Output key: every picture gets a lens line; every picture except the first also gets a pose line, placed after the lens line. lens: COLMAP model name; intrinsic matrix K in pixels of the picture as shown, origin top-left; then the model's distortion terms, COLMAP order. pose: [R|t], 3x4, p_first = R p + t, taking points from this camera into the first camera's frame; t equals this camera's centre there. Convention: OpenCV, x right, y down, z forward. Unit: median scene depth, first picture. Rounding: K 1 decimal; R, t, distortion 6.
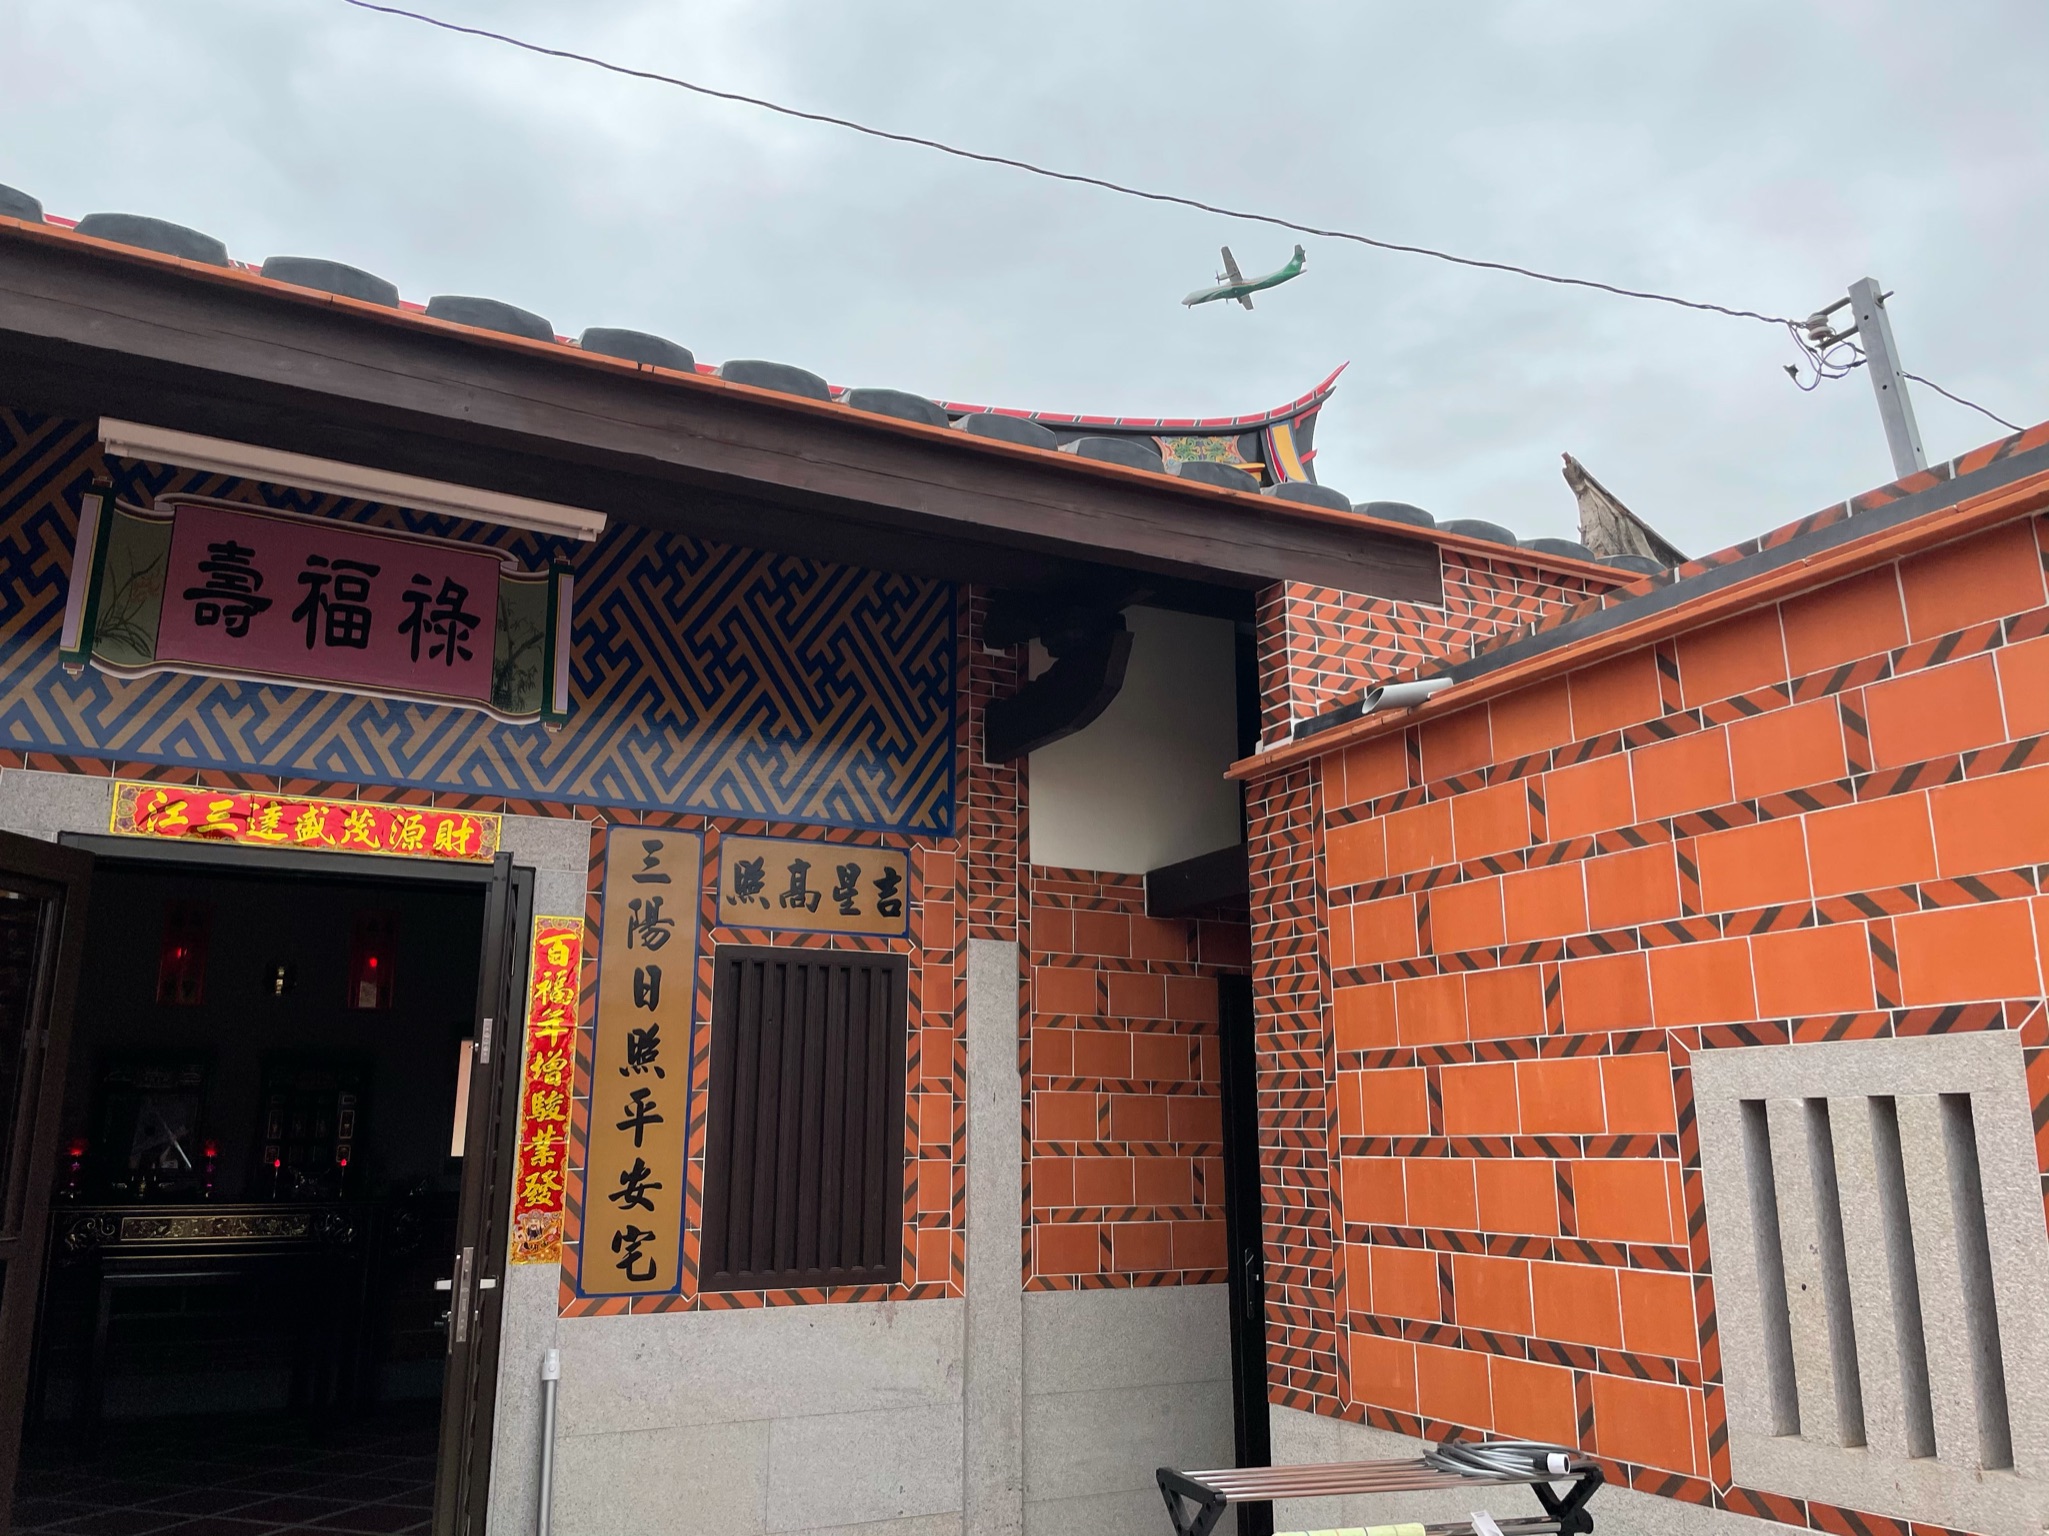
lens RADIAL K [[1556.5, 0, 1002.7], [0, 1556.5, 775.9], [0, 0, 1]] dist [0.084989, -0.102036]
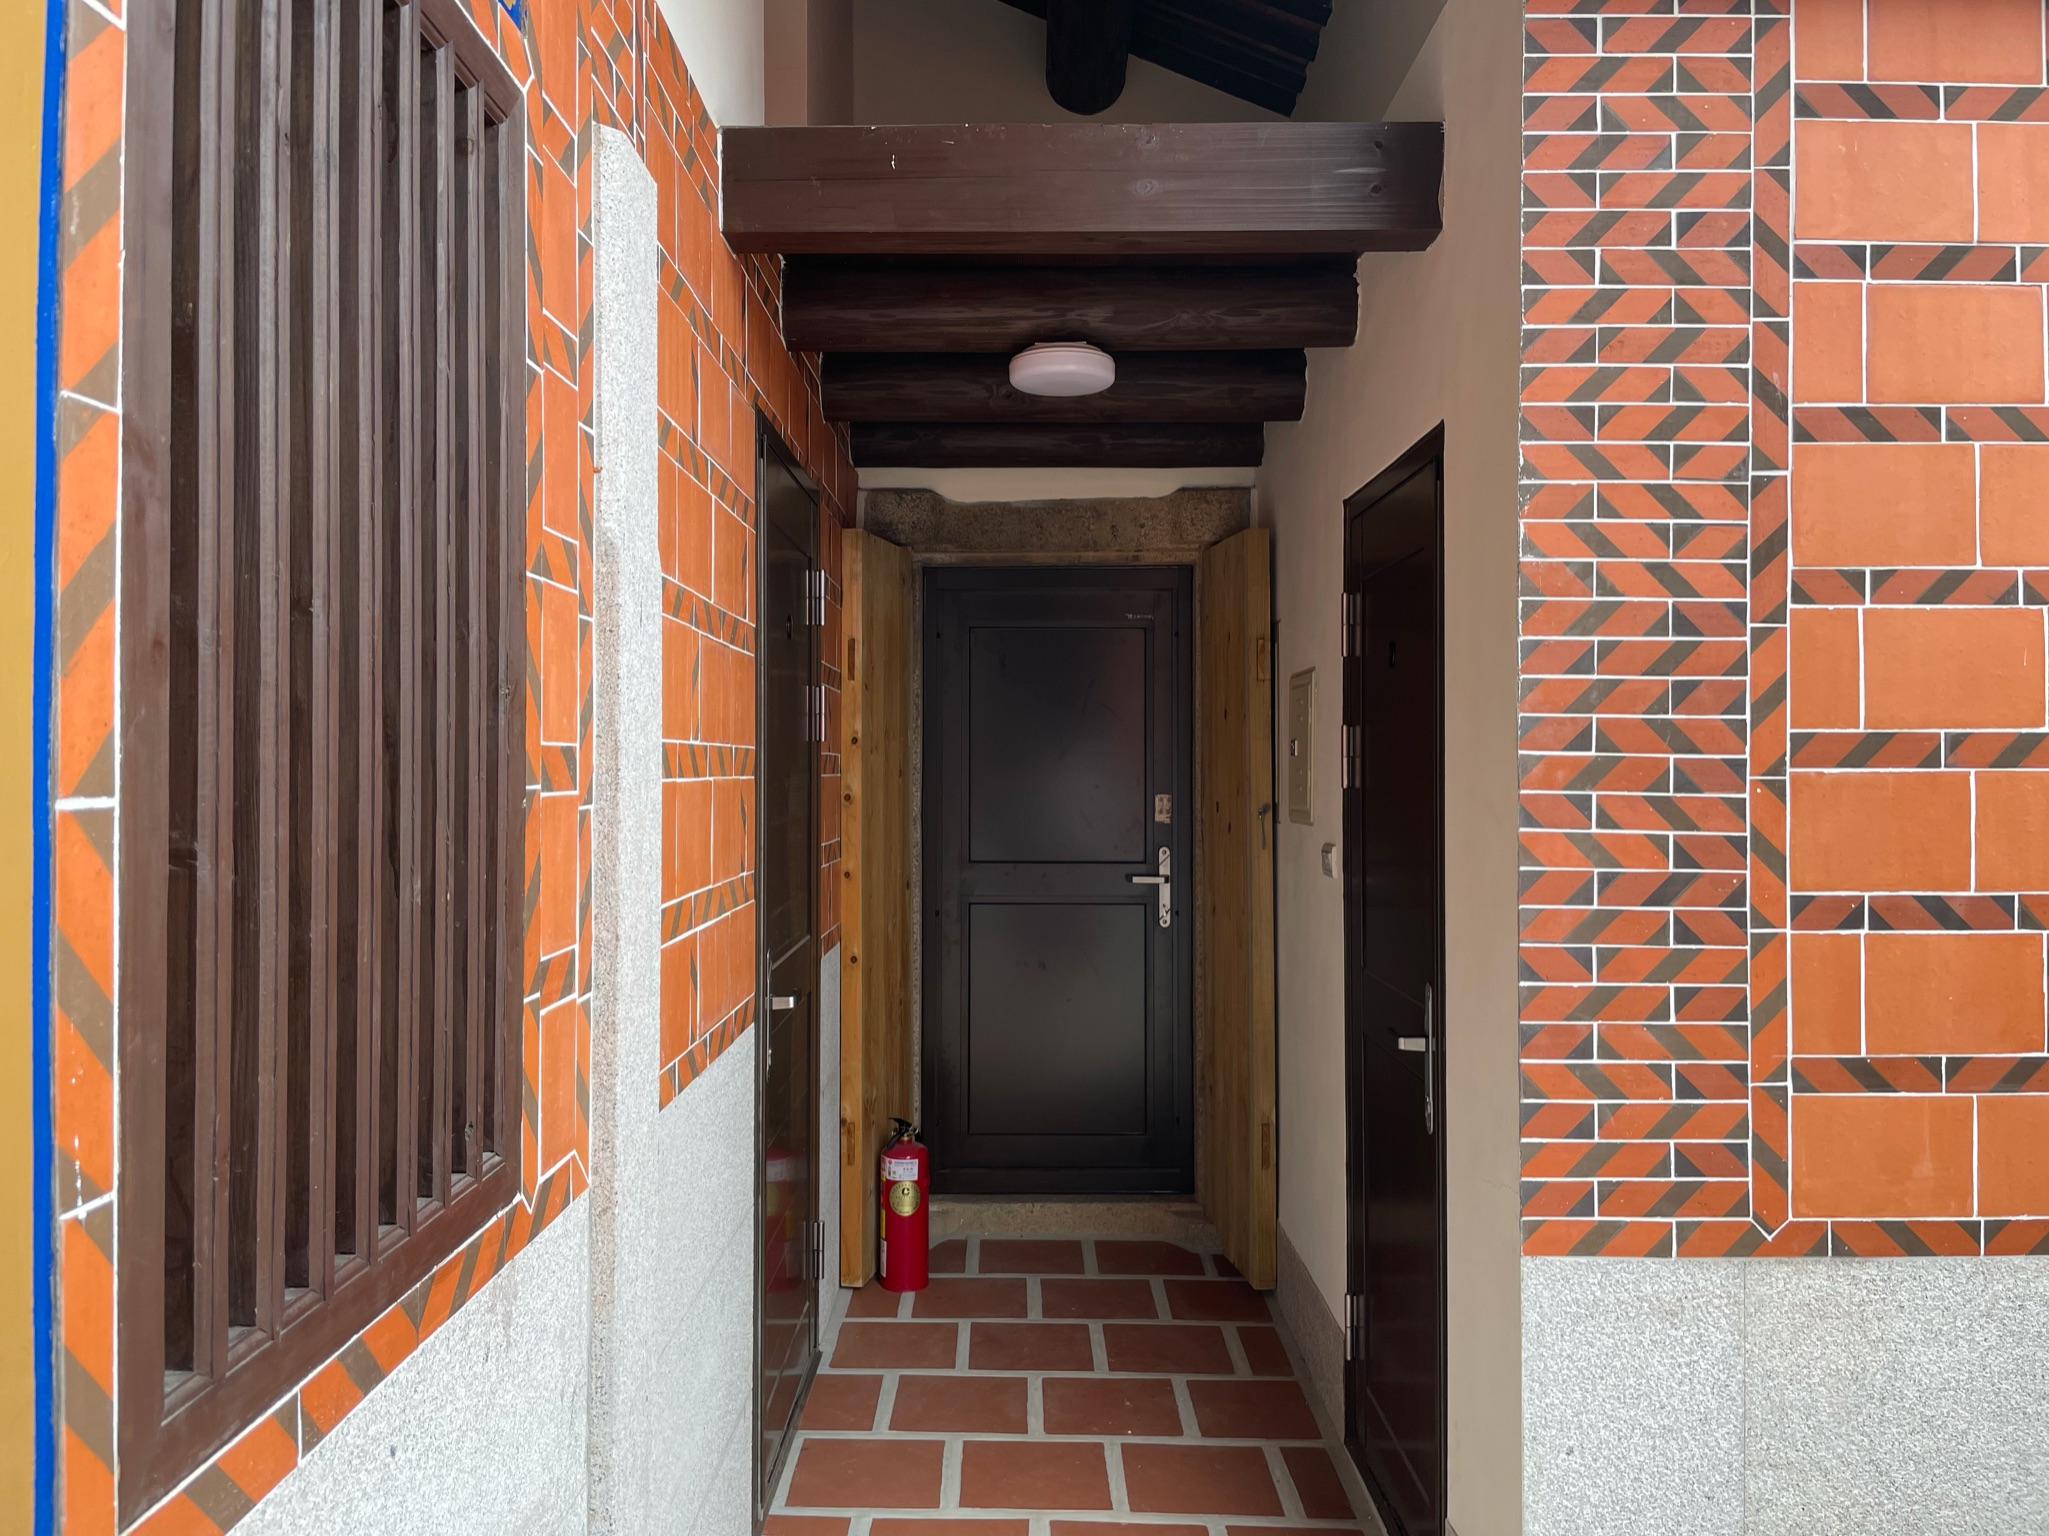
lens RADIAL K [[1556.5, 0, 985.7], [0, 1556.5, 743.6], [0, 0, 1]] dist [0.084989, -0.102036]
pose [[0.452494, 0.011900, 0.891688, -0.347295], [-0.203809, 0.974827, 0.090415, 0.233711], [-0.868165, -0.222646, 0.443529, 0.969468]]
